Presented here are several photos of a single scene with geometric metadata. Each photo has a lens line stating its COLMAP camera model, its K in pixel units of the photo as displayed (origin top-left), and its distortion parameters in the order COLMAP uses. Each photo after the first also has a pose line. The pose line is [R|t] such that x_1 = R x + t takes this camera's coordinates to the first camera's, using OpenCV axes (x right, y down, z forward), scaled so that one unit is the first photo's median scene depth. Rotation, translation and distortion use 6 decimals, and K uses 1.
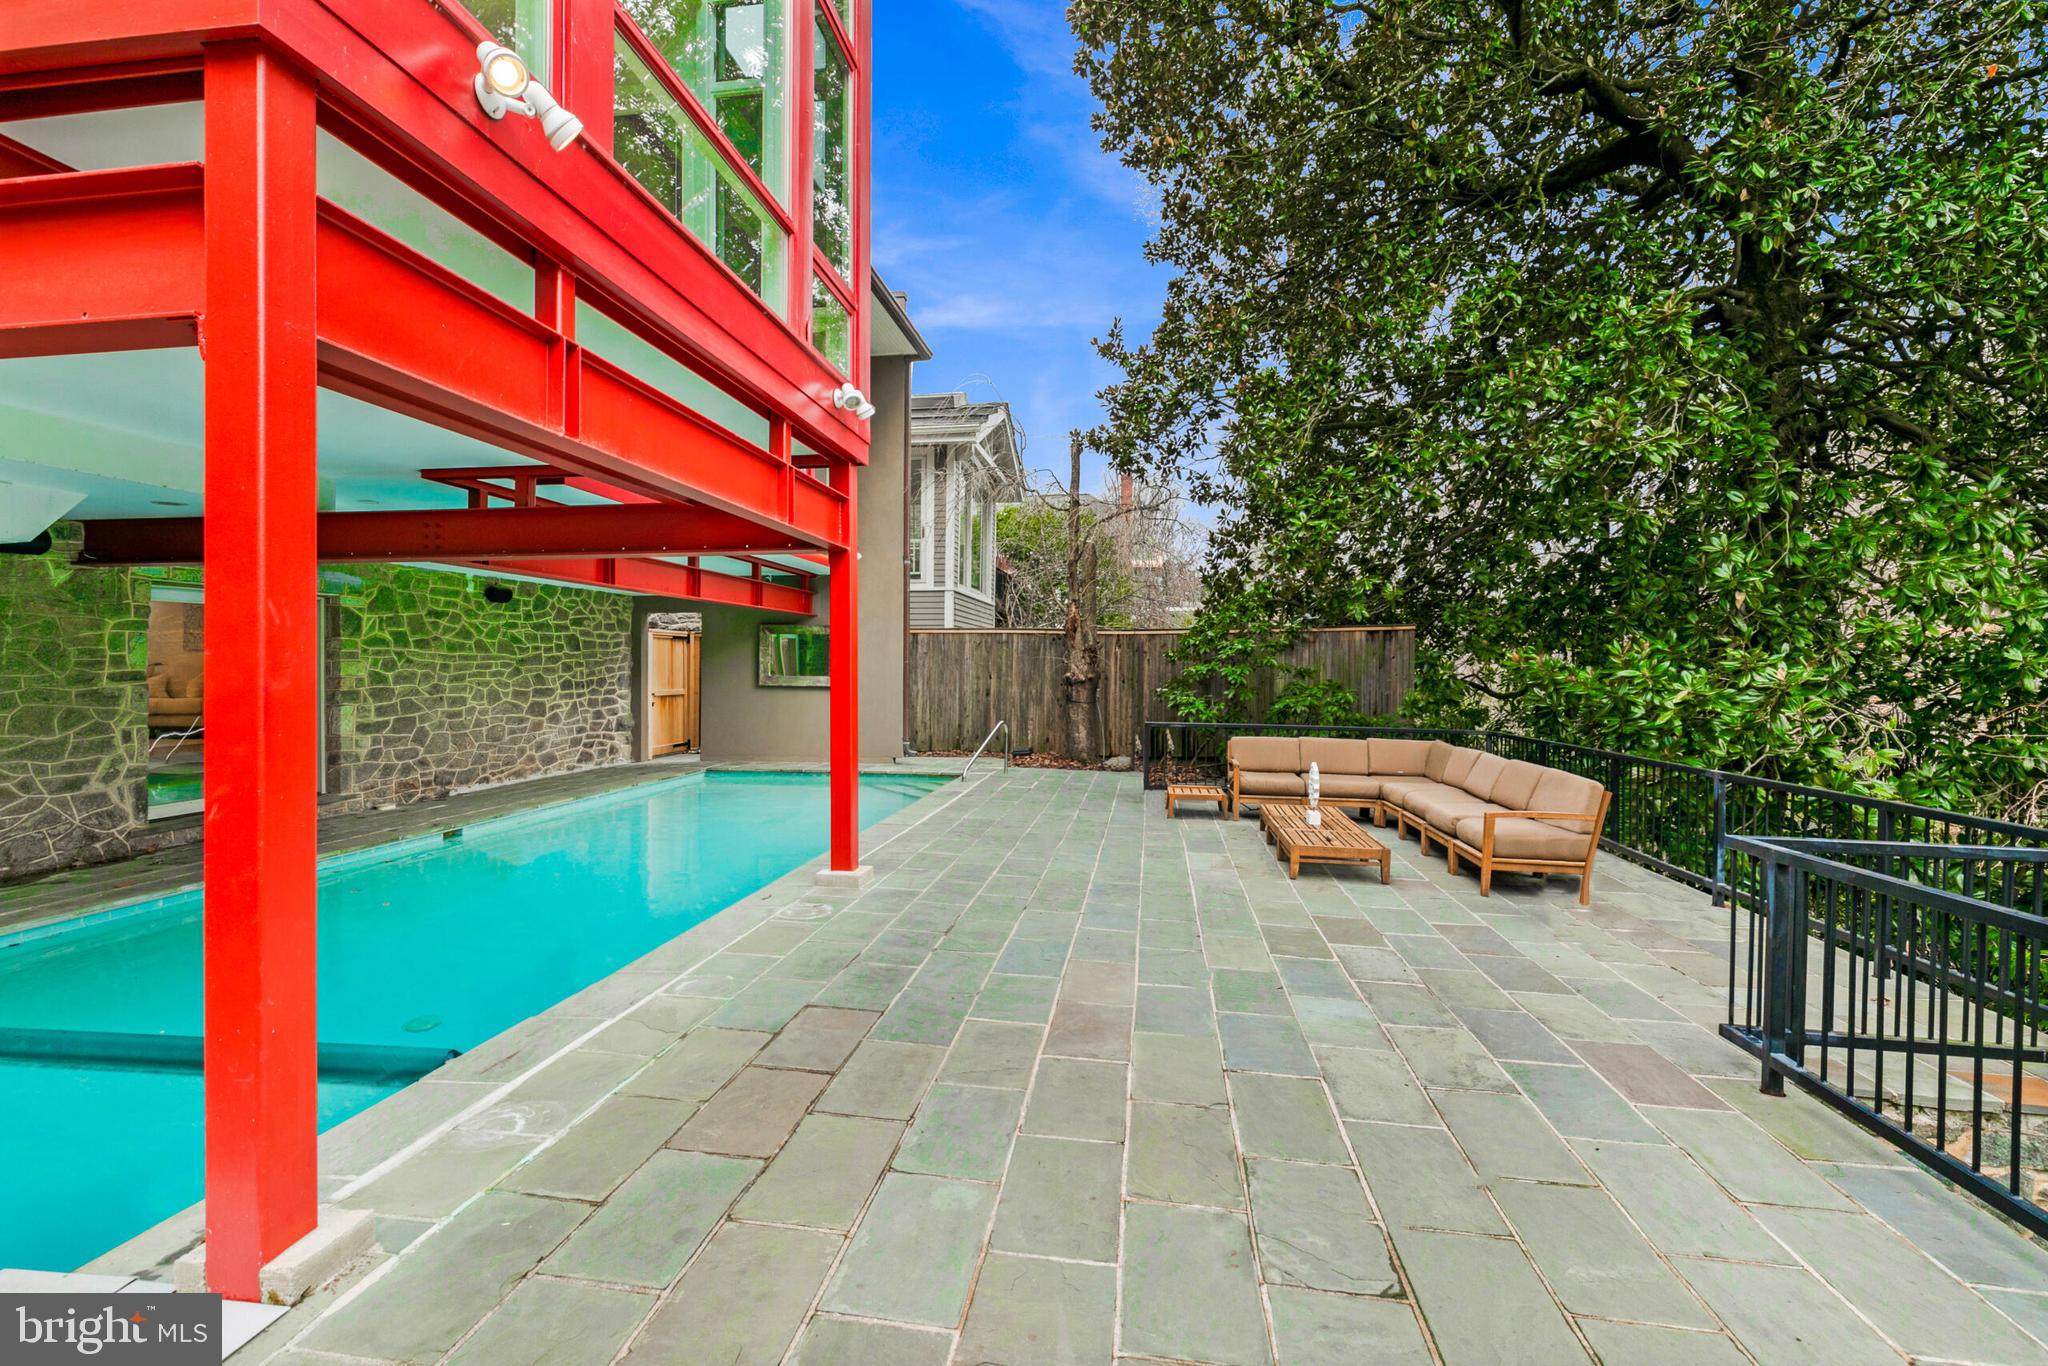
lens RADIAL K [[923.9, 0, 1023.4], [0, 923.9, 678.5], [0, 0, 1]] dist [-0.001274, -0.000561]
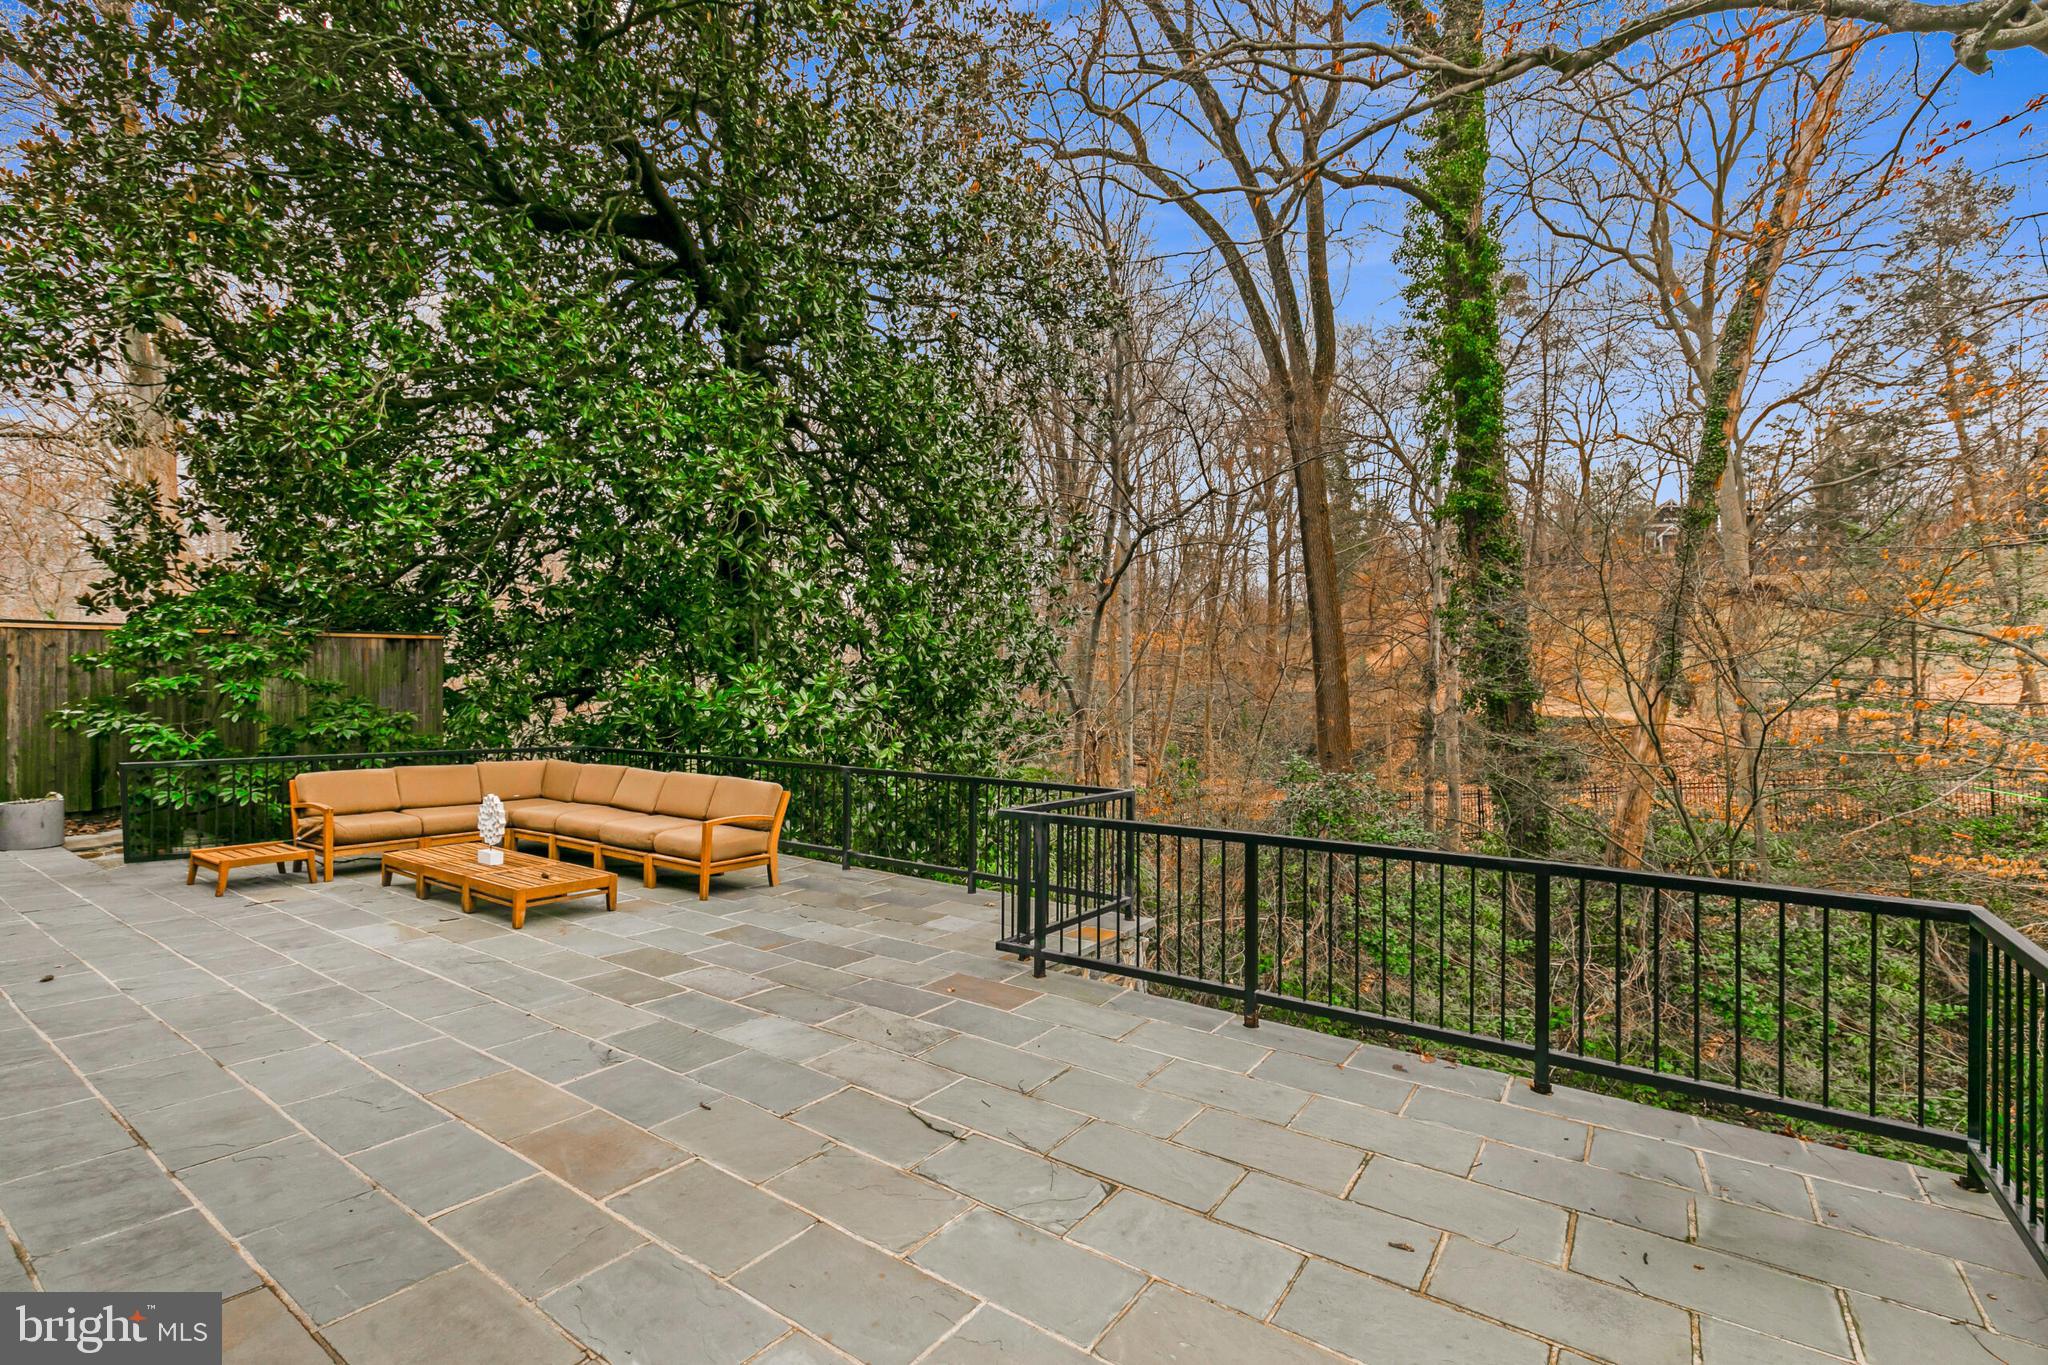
lens RADIAL K [[923.9, 0, 1029.1], [0, 923.9, 689.3], [0, 0, 1]] dist [-0.001274, -0.000561]
pose [[0.456812, -0.009469, 0.889513, -0.382315], [0.008412, 0.999945, 0.006324, -0.015005], [-0.889524, 0.004594, 0.456866, 0.254418]]
